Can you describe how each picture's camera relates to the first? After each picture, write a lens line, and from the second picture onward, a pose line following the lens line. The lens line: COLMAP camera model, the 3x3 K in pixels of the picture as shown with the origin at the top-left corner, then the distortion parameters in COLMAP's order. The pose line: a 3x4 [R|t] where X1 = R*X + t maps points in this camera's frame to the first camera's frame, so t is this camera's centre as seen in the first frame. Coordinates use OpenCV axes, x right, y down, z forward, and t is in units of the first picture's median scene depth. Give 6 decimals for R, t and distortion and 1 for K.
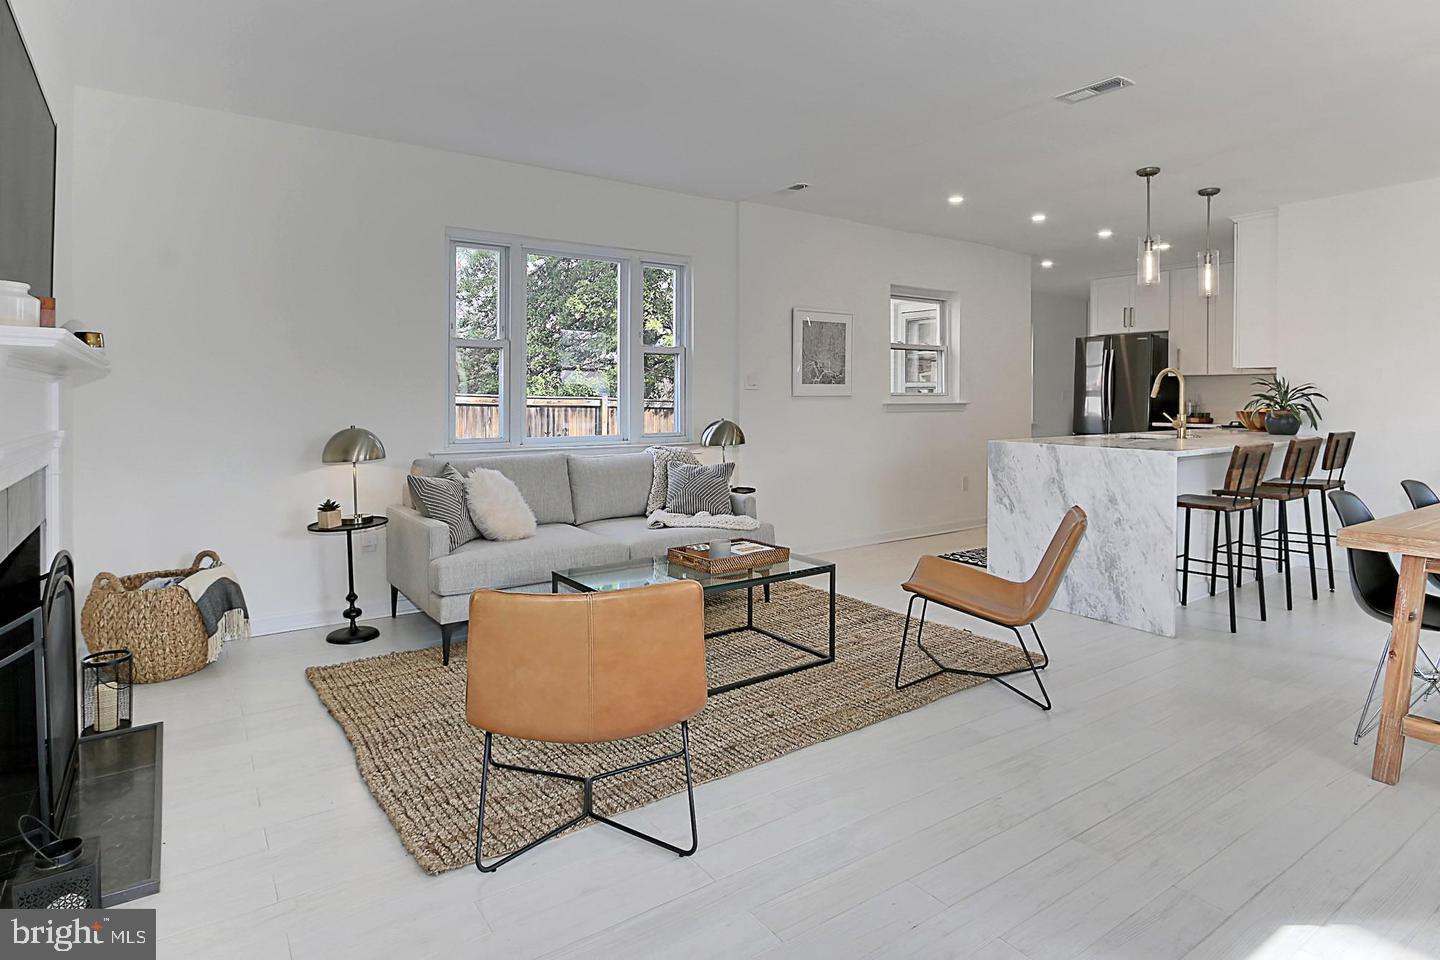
lens RADIAL K [[786.2, 0, 820.3], [0, 786.2, 402.8], [0, 0, 1]] dist [-0.003192, -0.000144]
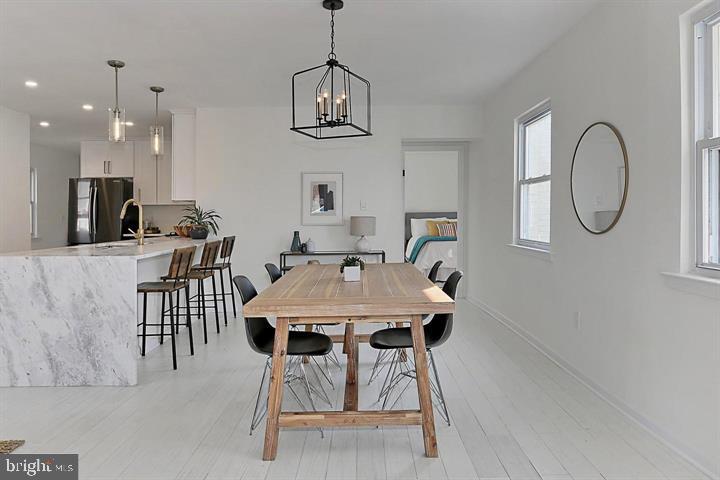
lens RADIAL K [[421.5, 0, 340.4], [0, 421.5, 215.7], [0, 0, 1]] dist [-0.006204, 0.001180]
pose [[0.645782, -0.004033, 0.763511, 0.084307], [0.013711, 0.999886, -0.006315, -0.001247], [-0.763399, 0.014547, 0.645764, 0.170883]]
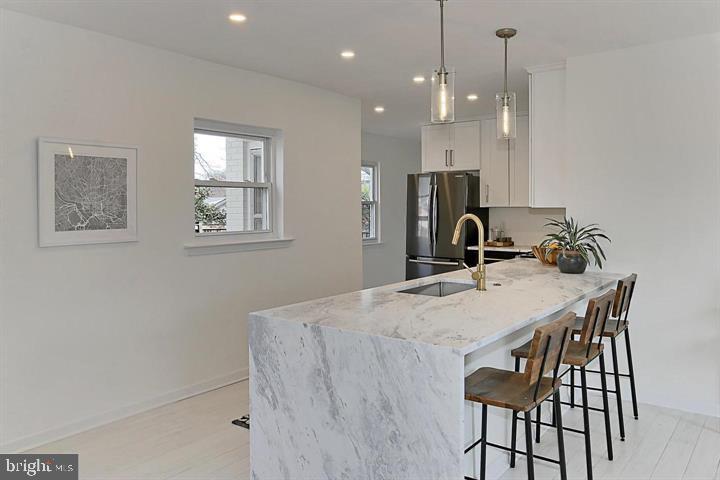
lens RADIAL K [[501.1, 0, 431.8], [0, 501.1, 203.3], [0, 0, 1]] dist [-0.002604, -0.001529]
pose [[0.955951, -0.004630, 0.293490, 0.230619], [0.008062, 0.999913, -0.010484, -0.051755], [-0.293415, 0.012388, 0.955905, 0.448898]]
